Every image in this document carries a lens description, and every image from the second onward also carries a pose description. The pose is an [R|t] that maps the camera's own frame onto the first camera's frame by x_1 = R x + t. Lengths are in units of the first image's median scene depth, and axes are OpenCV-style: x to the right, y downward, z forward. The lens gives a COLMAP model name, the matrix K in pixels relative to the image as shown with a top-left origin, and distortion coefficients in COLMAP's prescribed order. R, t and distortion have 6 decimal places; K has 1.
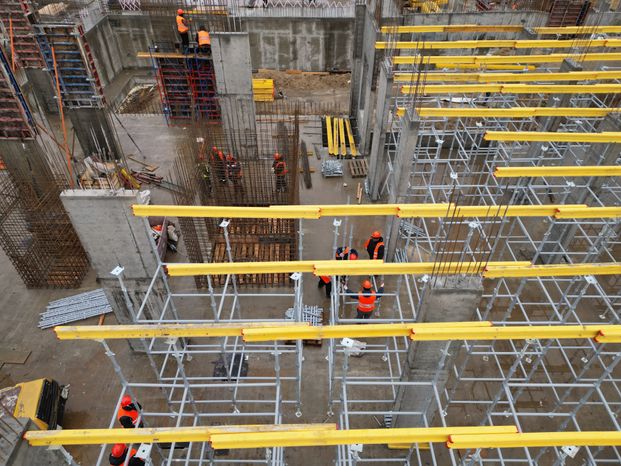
lens RADIAL K [[431.8, 0, 313.2], [0, 431.8, 231.3], [0, 0, 1]] dist [0.056022, -0.017765]
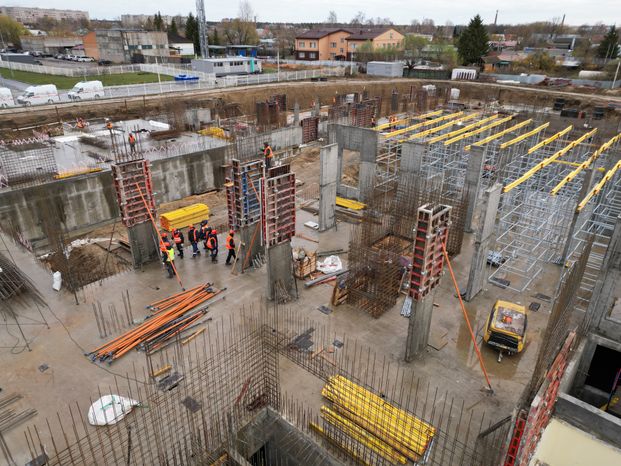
lens RADIAL K [[431.8, 0, 311.5], [0, 431.8, 234.5], [0, 0, 1]] dist [0.056022, -0.017765]
pose [[0.662058, -0.319007, 0.678170, -0.611950], [0.489118, 0.869526, -0.068477, -0.041667], [-0.567841, 0.377041, 0.731708, 0.005400]]
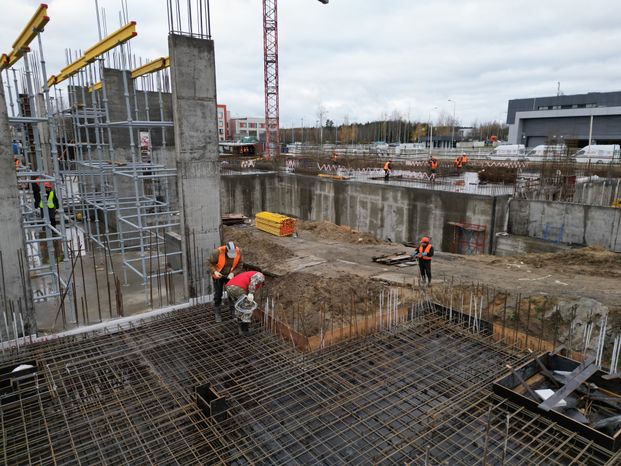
lens RADIAL K [[431.8, 0, 310.7], [0, 431.8, 232.0], [0, 0, 1]] dist [0.056022, -0.017765]
pose [[0.605210, 0.162175, -0.779372, 0.589703], [-0.520735, 0.821167, -0.233497, -0.102587], [0.602127, 0.547161, 0.581428, 0.407705]]
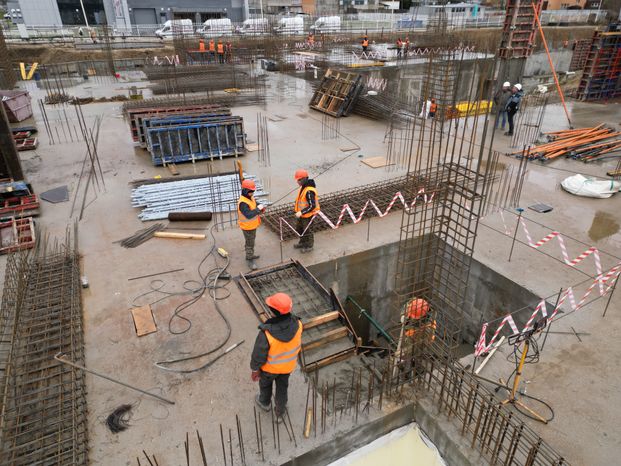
lens RADIAL K [[431.8, 0, 310.9], [0, 431.8, 234.1], [0, 0, 1]] dist [0.056022, -0.017765]
pose [[0.887838, -0.219068, 0.404664, -0.849785], [0.306558, 0.937423, -0.165110, 0.005760], [-0.343170, 0.270644, 0.899437, 0.223156]]
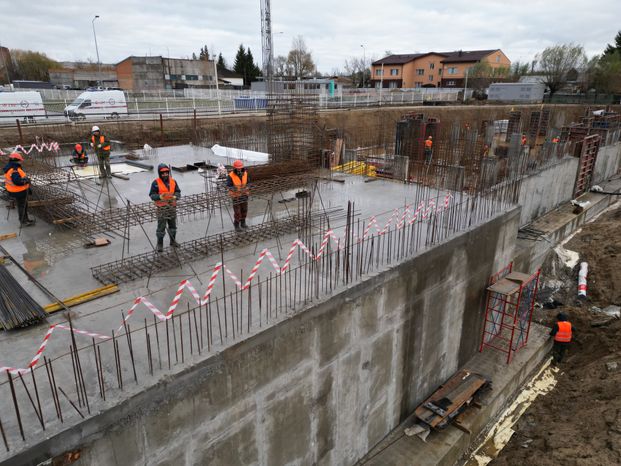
lens RADIAL K [[431.8, 0, 311.8], [0, 431.8, 228.5], [0, 0, 1]] dist [0.056022, -0.017765]
pose [[0.706178, -0.227242, 0.670577, -0.178944], [0.467041, 0.861331, -0.199953, -0.468289], [-0.532151, 0.454390, 0.714385, 0.814974]]
